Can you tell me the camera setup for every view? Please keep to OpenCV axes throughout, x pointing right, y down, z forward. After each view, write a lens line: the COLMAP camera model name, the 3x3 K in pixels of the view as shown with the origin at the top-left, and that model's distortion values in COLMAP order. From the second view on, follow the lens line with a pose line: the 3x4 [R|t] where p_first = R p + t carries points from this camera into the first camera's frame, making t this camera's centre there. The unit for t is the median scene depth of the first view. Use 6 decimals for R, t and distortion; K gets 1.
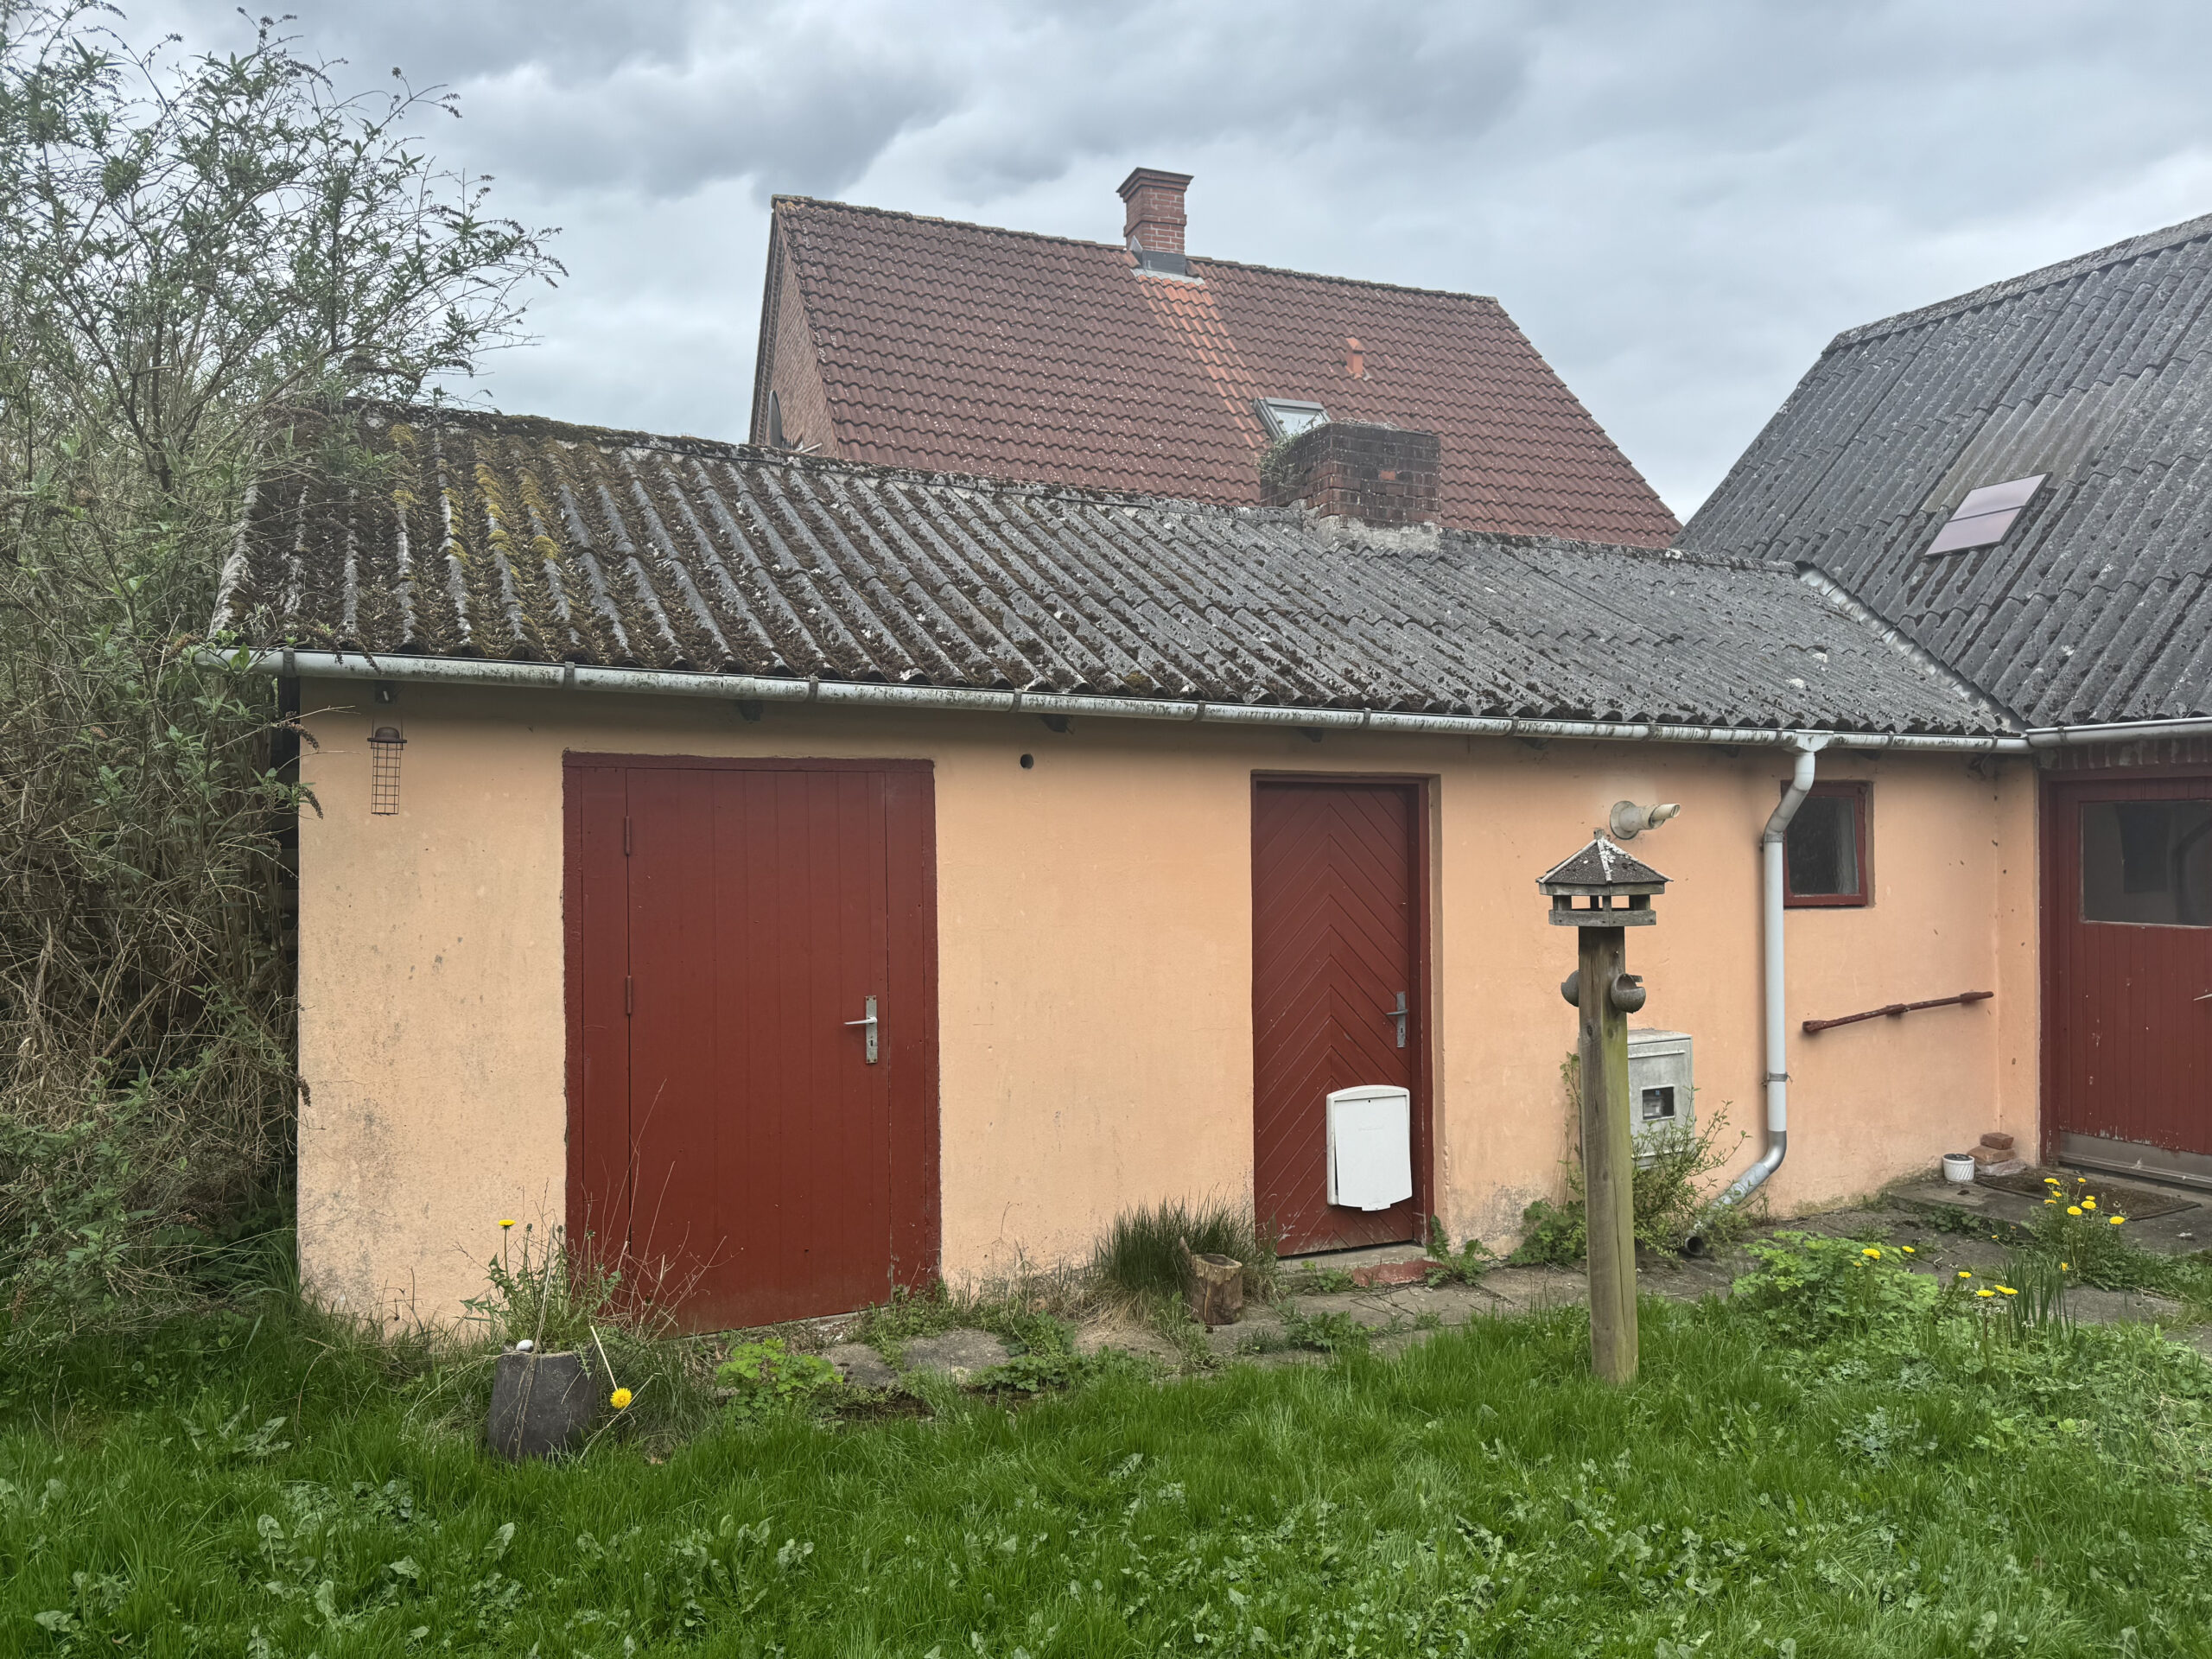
lens RADIAL K [[1537.1, 0, 1091.1], [0, 1537.1, 839.8], [0, 0, 1]] dist [0.047111, -0.055707]
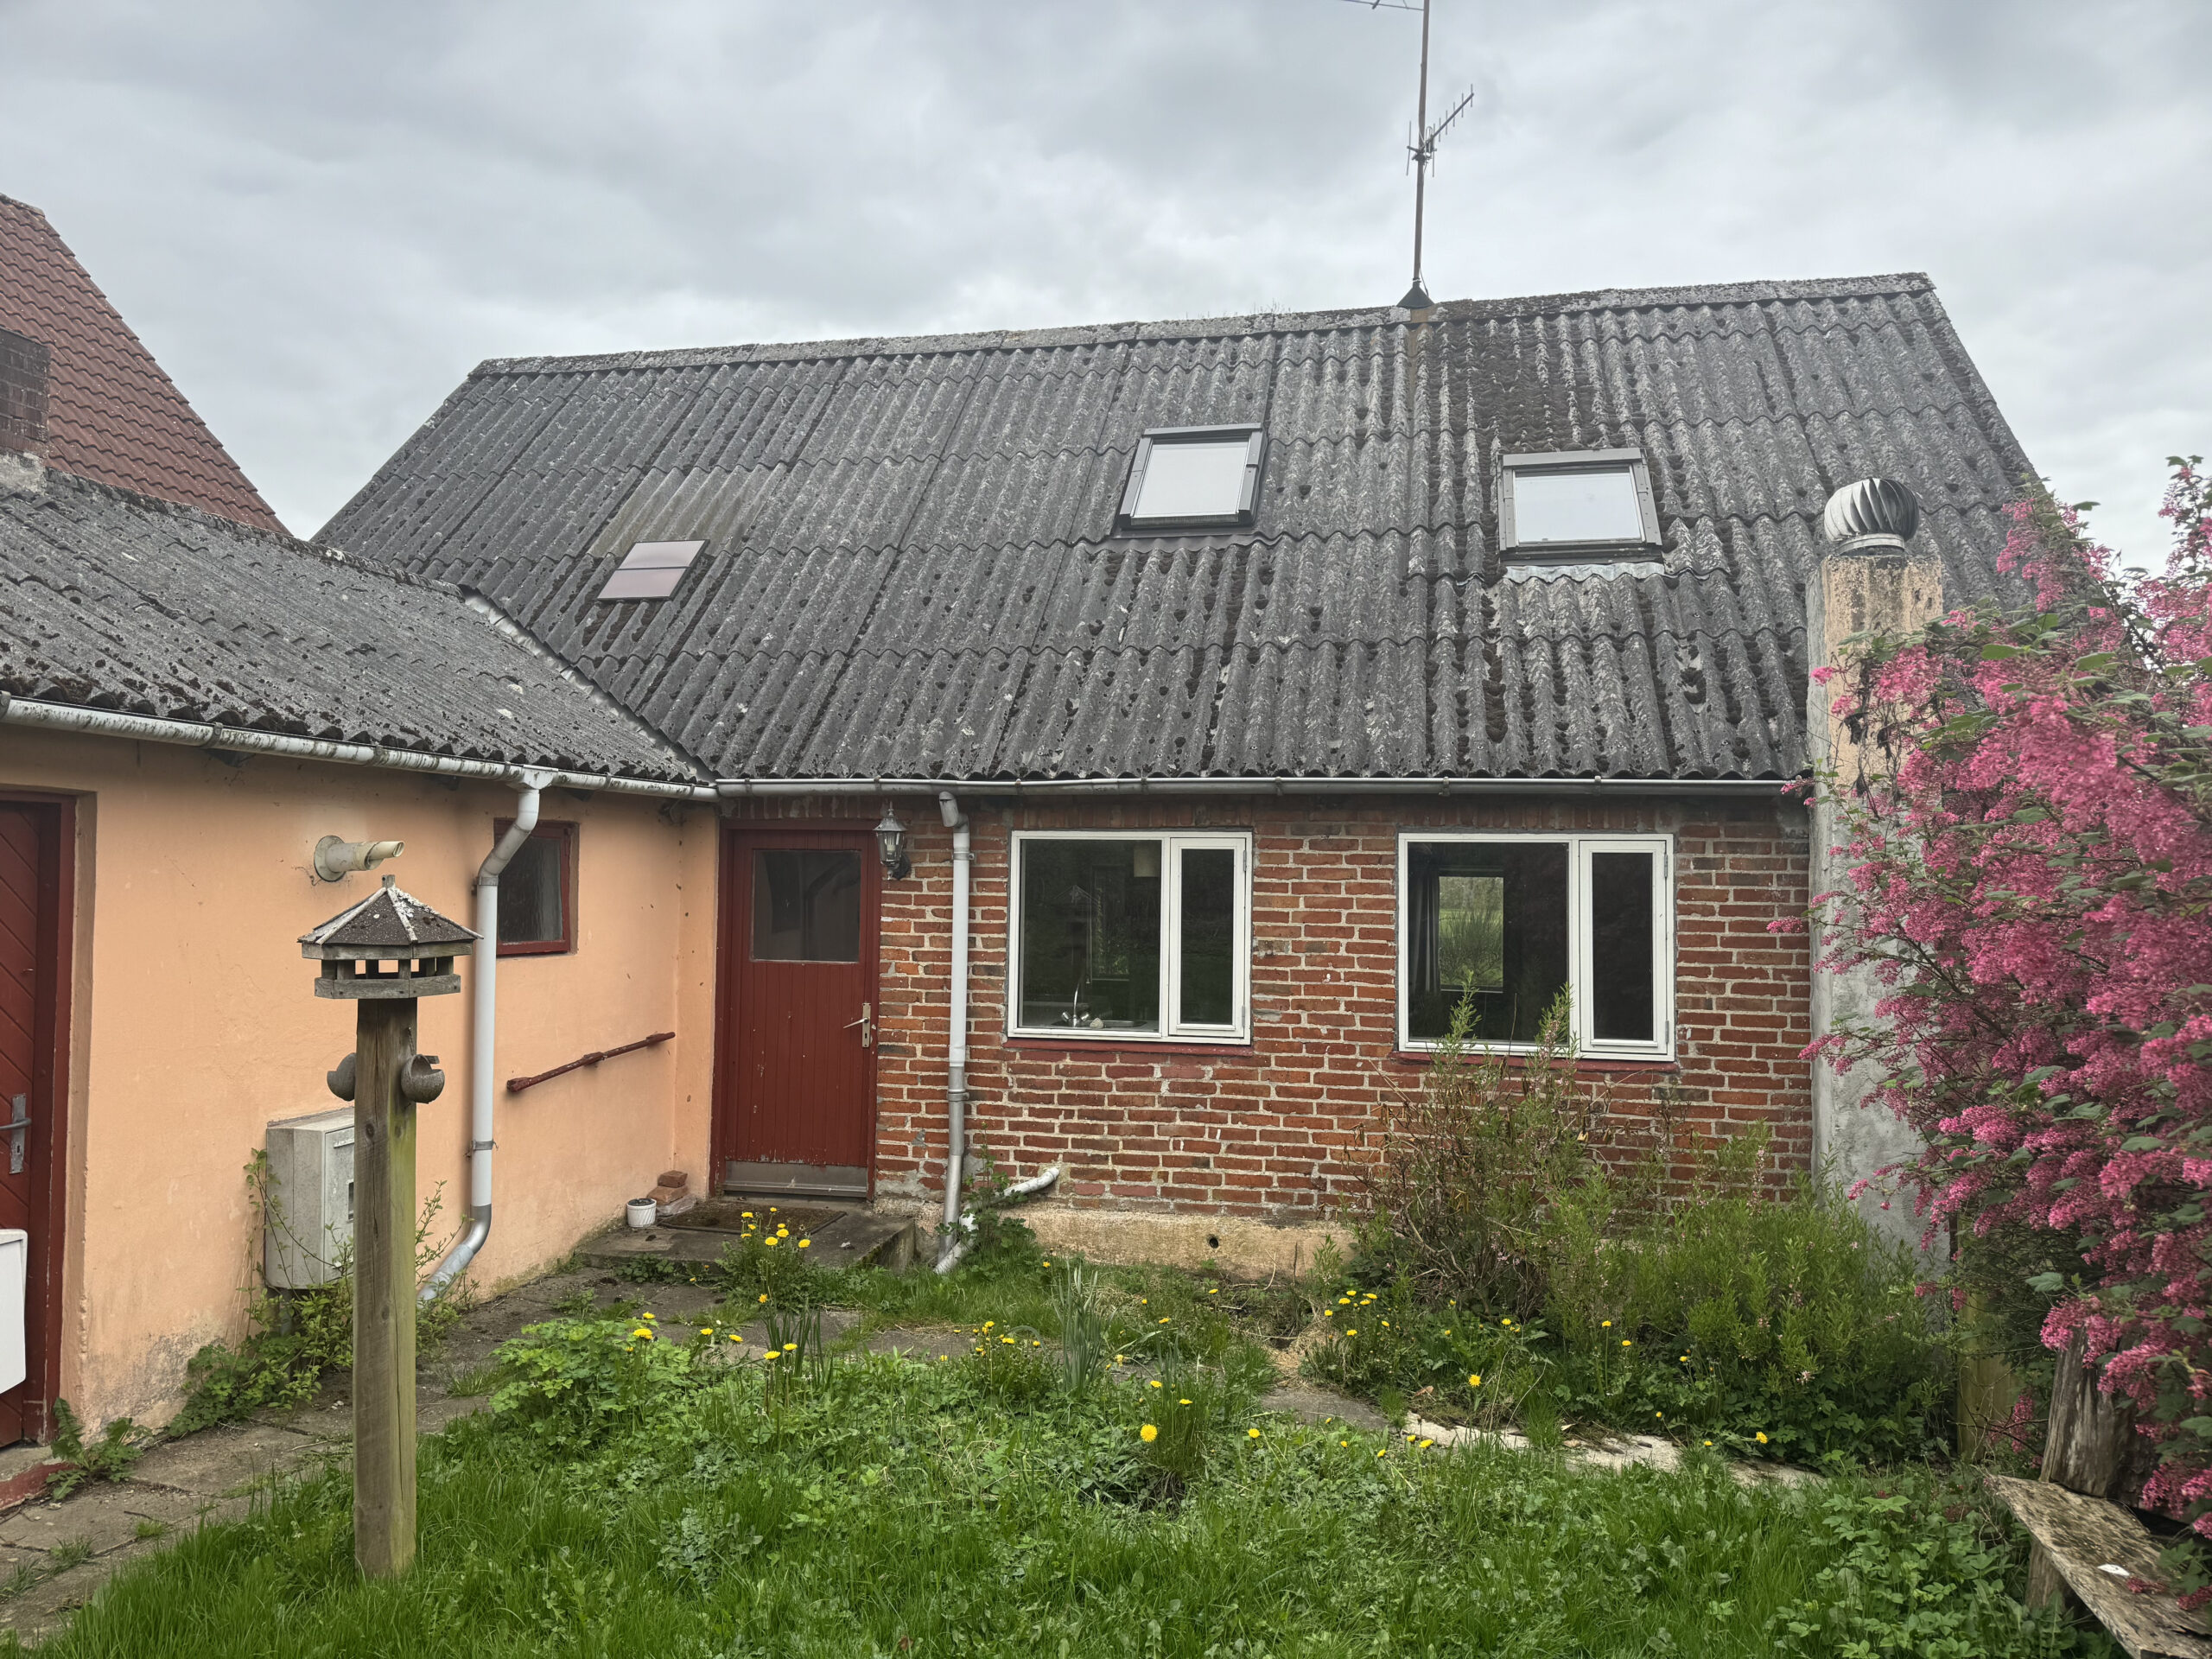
lens RADIAL K [[1537.1, 0, 1055.5], [0, 1537.1, 827.9], [0, 0, 1]] dist [0.047111, -0.055707]
pose [[0.632116, 0.035219, 0.774073, -0.053383], [-0.014606, 0.999331, -0.033540, -0.006872], [-0.774736, 0.009895, 0.632207, 0.165311]]
